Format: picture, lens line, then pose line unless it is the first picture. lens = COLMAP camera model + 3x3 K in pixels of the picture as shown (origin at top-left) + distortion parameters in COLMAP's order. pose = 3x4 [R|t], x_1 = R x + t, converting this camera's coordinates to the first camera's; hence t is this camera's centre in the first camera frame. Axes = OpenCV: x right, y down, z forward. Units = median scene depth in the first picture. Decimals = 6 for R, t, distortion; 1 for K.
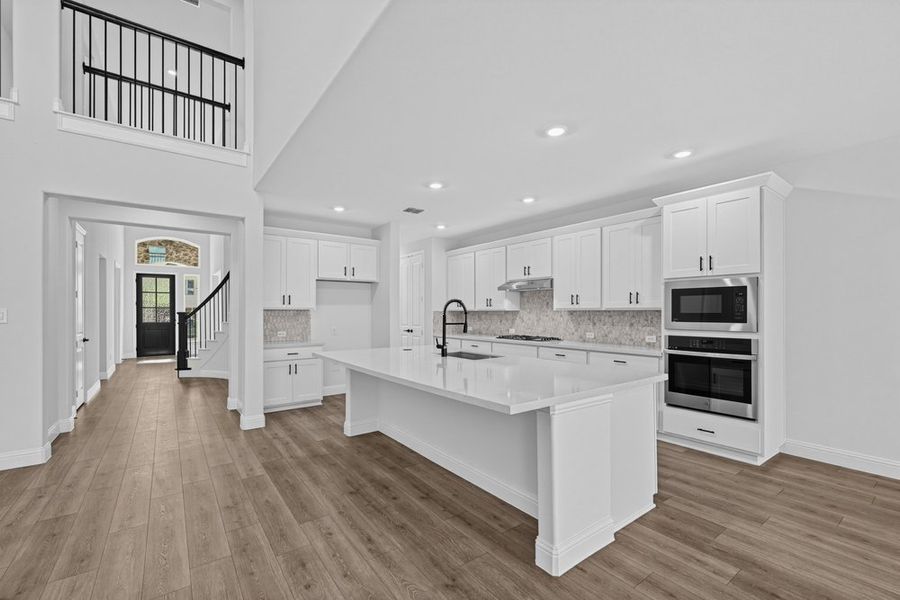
lens RADIAL K [[384.5, 0, 449.1], [0, 384.5, 307.7], [0, 0, 1]] dist [0.000890, 0.000235]
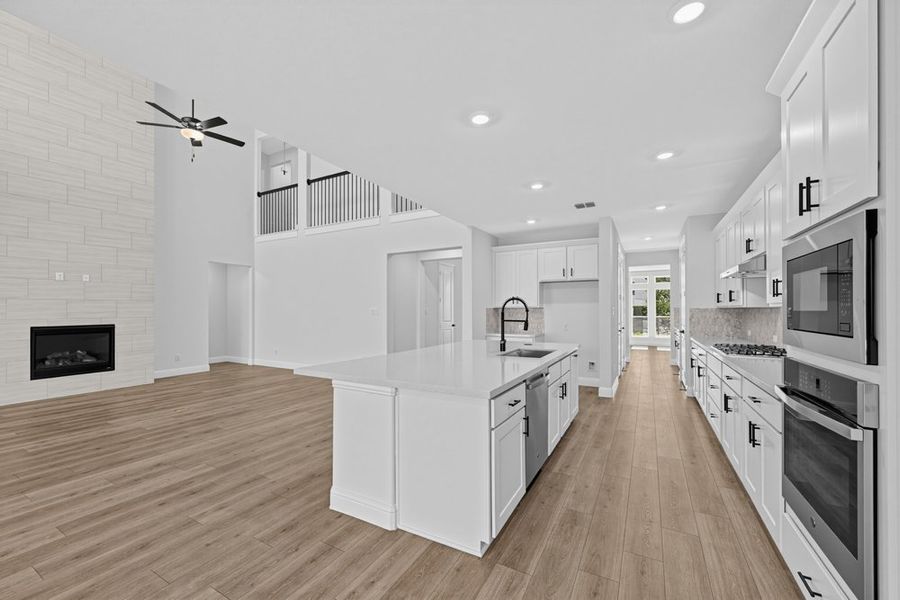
lens RADIAL K [[356.2, 0, 451.8], [0, 356.2, 307.8], [0, 0, 1]] dist [-0.000026, 0.000177]
pose [[0.423266, -0.005357, -0.905990, 0.777498], [0.010390, 0.999945, -0.001059, 0.006087], [0.905946, -0.008965, 0.423299, 0.427302]]
